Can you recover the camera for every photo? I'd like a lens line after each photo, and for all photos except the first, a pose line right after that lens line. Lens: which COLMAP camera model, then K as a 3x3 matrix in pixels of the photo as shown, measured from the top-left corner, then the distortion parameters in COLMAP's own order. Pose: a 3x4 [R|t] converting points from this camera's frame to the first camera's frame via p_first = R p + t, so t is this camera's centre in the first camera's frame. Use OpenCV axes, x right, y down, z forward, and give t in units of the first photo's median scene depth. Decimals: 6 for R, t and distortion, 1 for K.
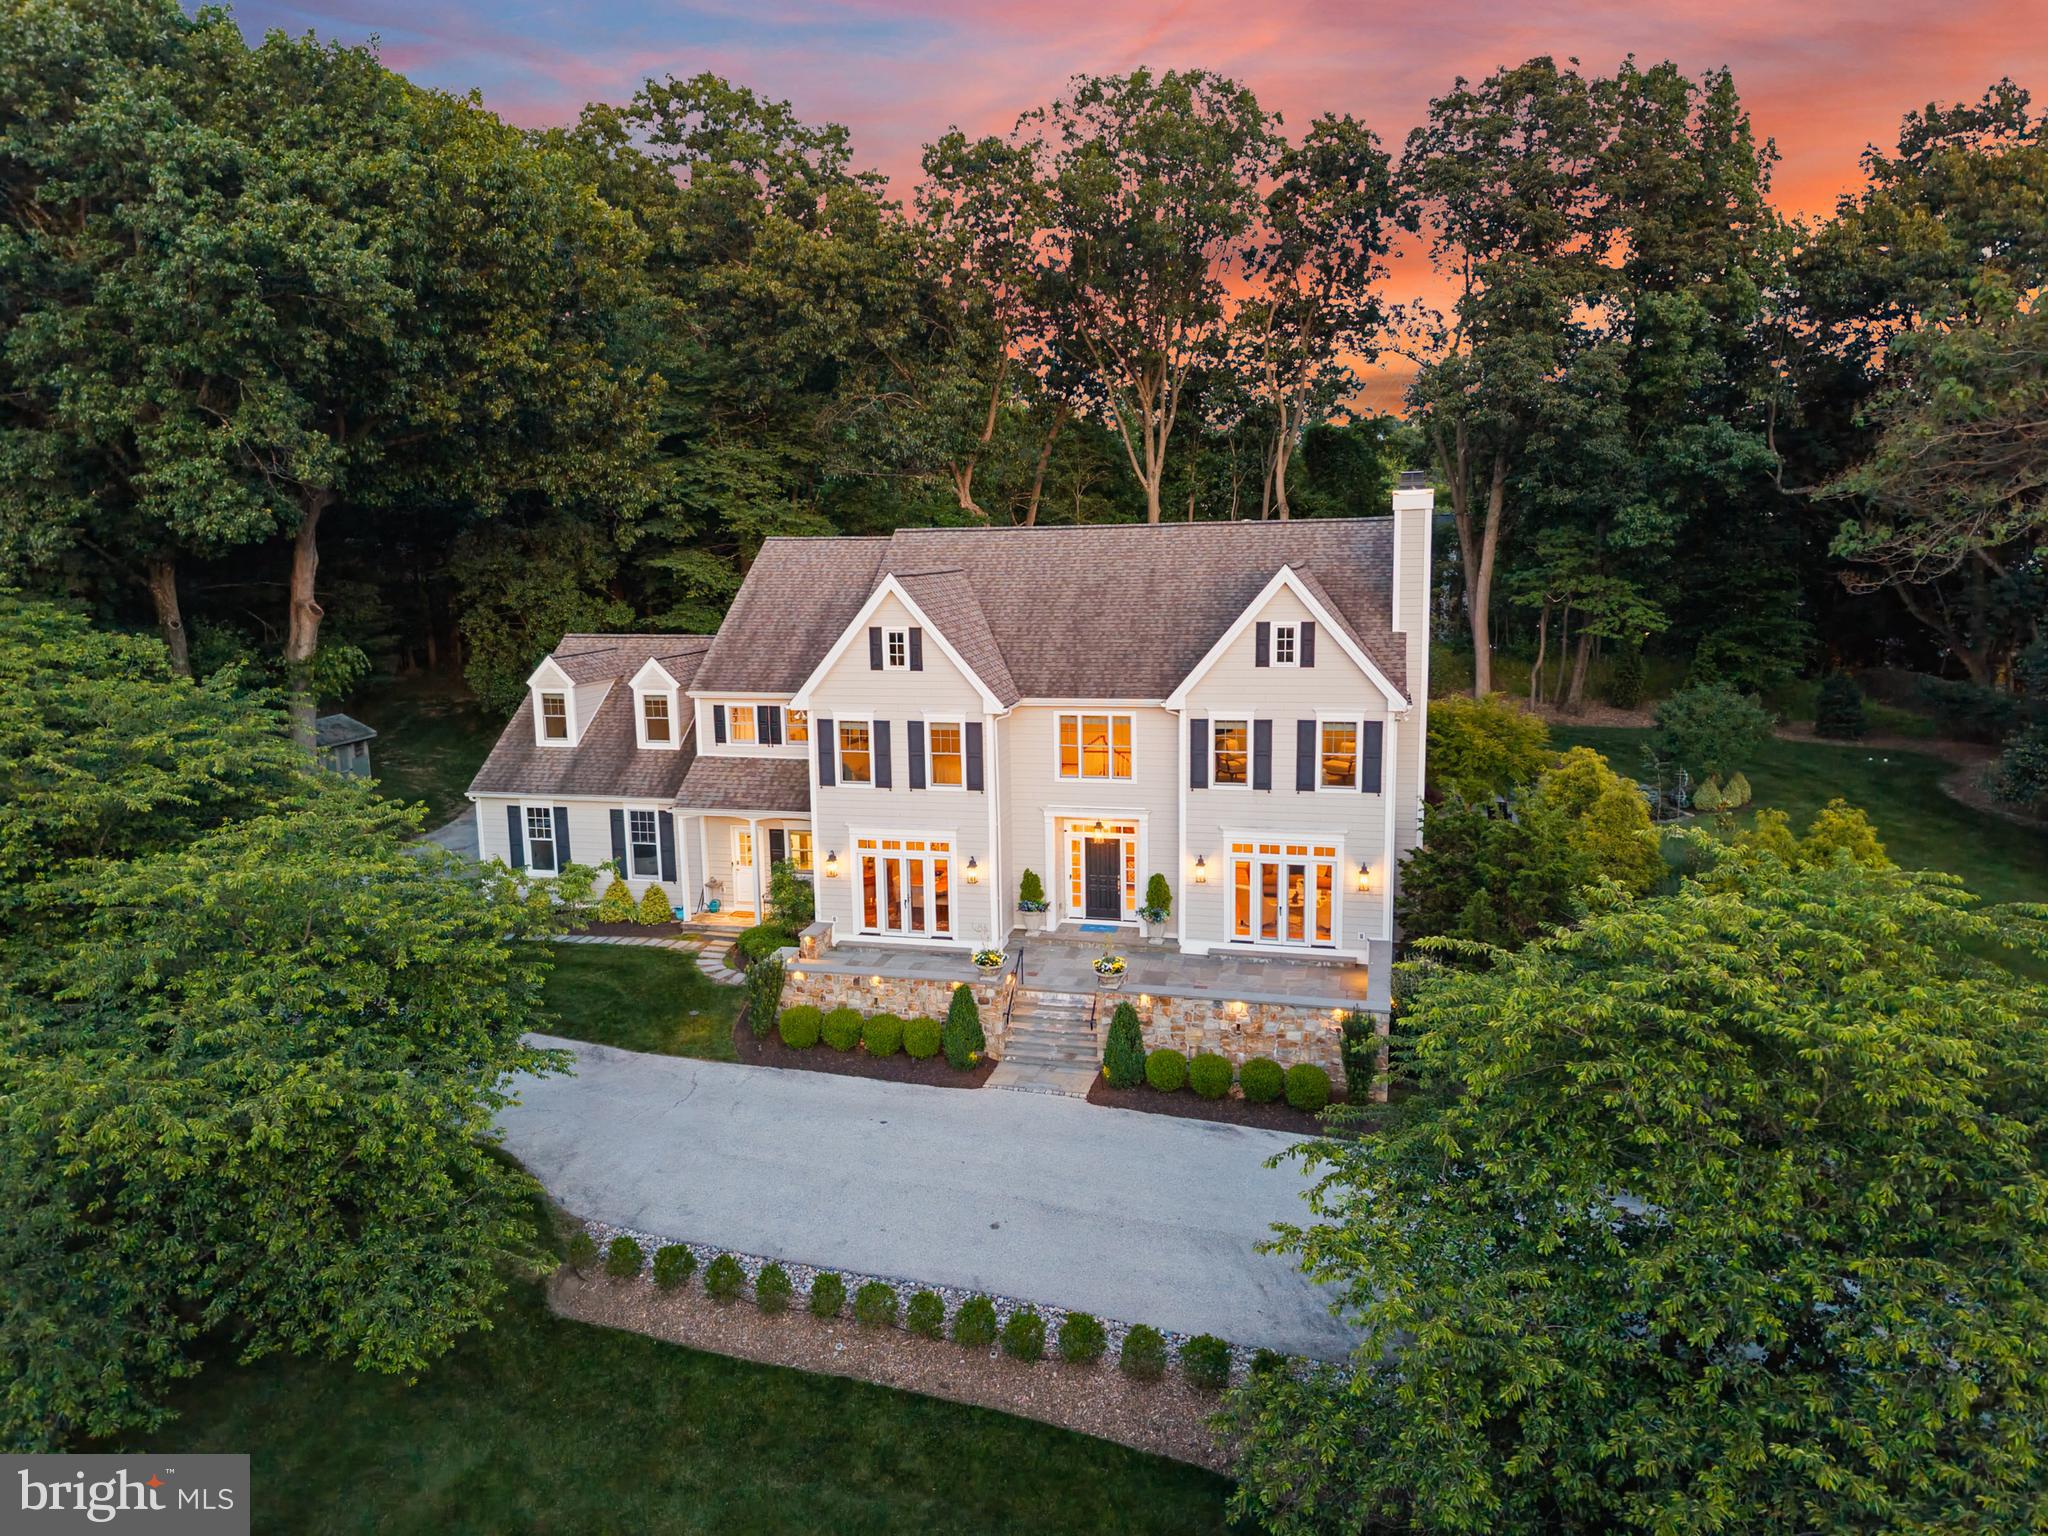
lens RADIAL K [[1441.5, 0, 1007.3], [0, 1441.5, 770.8], [0, 0, 1]] dist [0.140772, -0.317332]
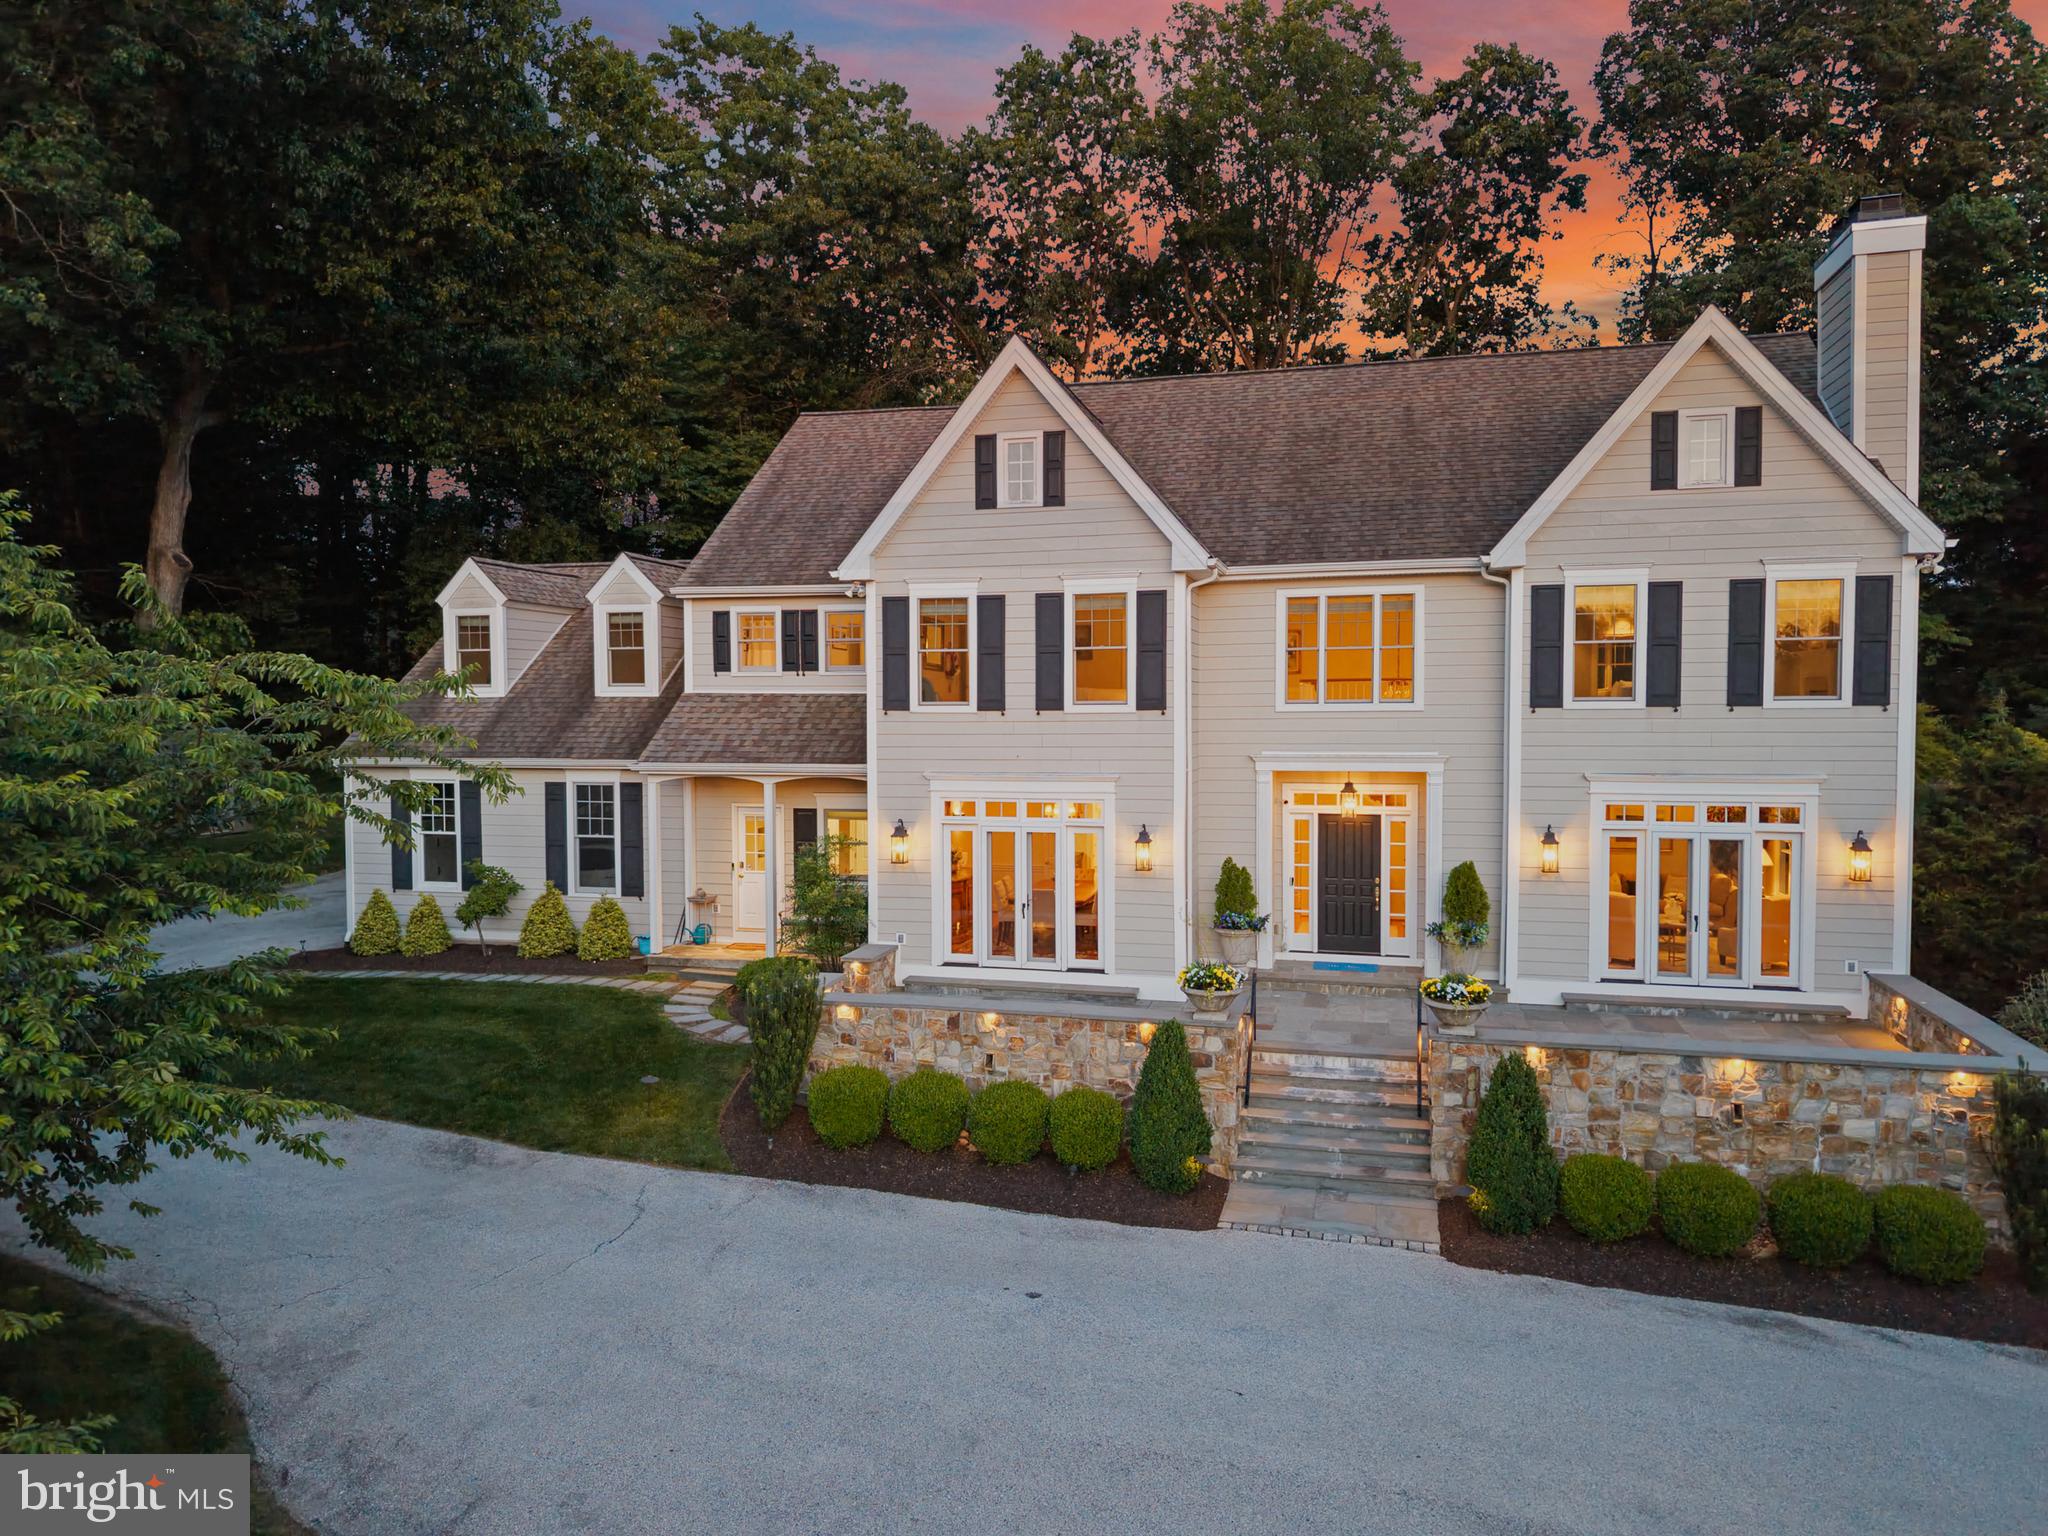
lens RADIAL K [[1411.0, 0, 1003.8], [0, 1411.0, 767.2], [0, 0, 1]] dist [0.057151, -0.075868]
pose [[0.999872, 0.014853, -0.005998, -0.076153], [-0.015491, 0.991897, -0.126100, 0.106540], [0.004077, 0.126177, 0.991999, 0.426266]]
